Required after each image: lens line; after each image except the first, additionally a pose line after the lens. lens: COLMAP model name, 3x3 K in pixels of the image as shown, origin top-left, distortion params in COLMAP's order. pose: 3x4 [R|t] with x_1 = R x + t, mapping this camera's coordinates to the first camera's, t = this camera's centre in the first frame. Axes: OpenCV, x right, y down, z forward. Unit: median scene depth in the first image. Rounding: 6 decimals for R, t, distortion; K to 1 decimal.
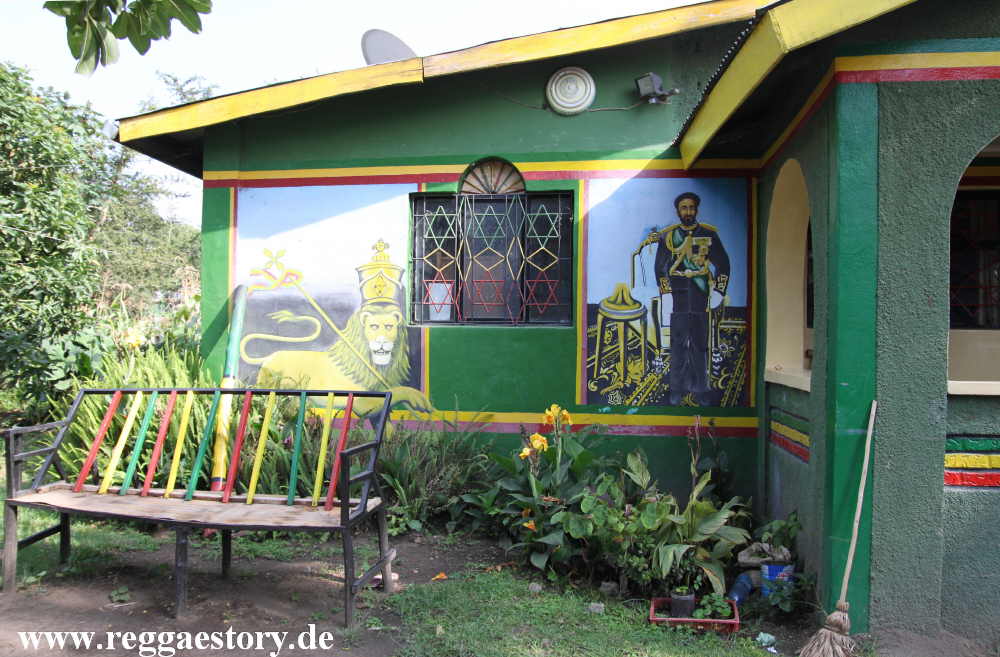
lens RADIAL K [[857.2, 0, 504.4], [0, 857.2, 330.5], [0, 0, 1]] dist [-0.129574, 0.112797]
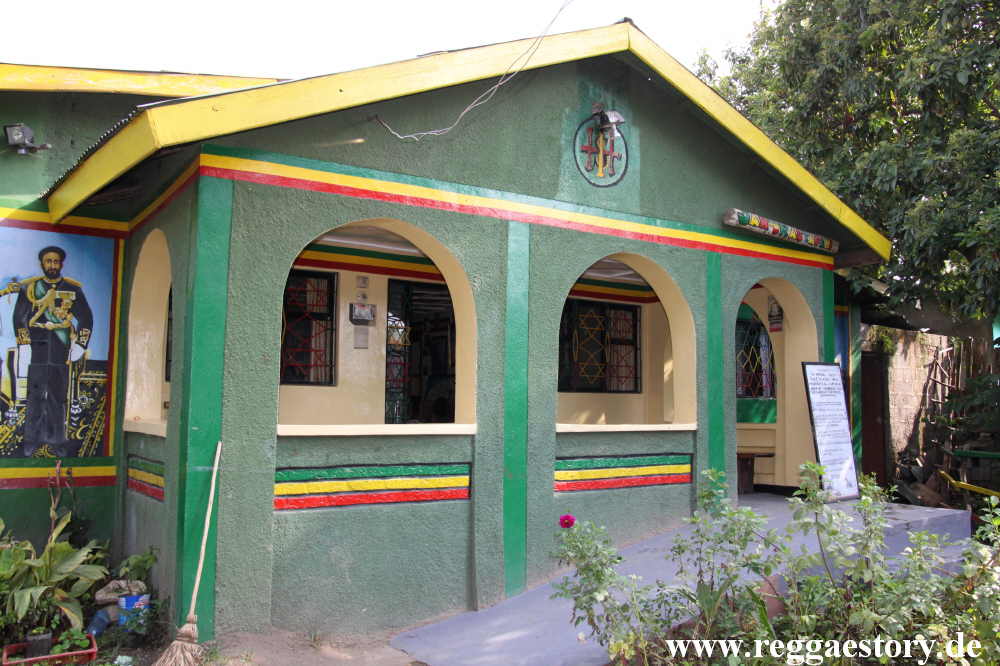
lens RADIAL K [[857.2, 0, 501.7], [0, 857.2, 335.6], [0, 0, 1]] dist [-0.129574, 0.112797]
pose [[0.749919, 0.053114, 0.659394, -0.052581], [-0.012019, 0.997701, -0.066696, 0.006961], [-0.661420, 0.042091, 0.748834, -0.153719]]
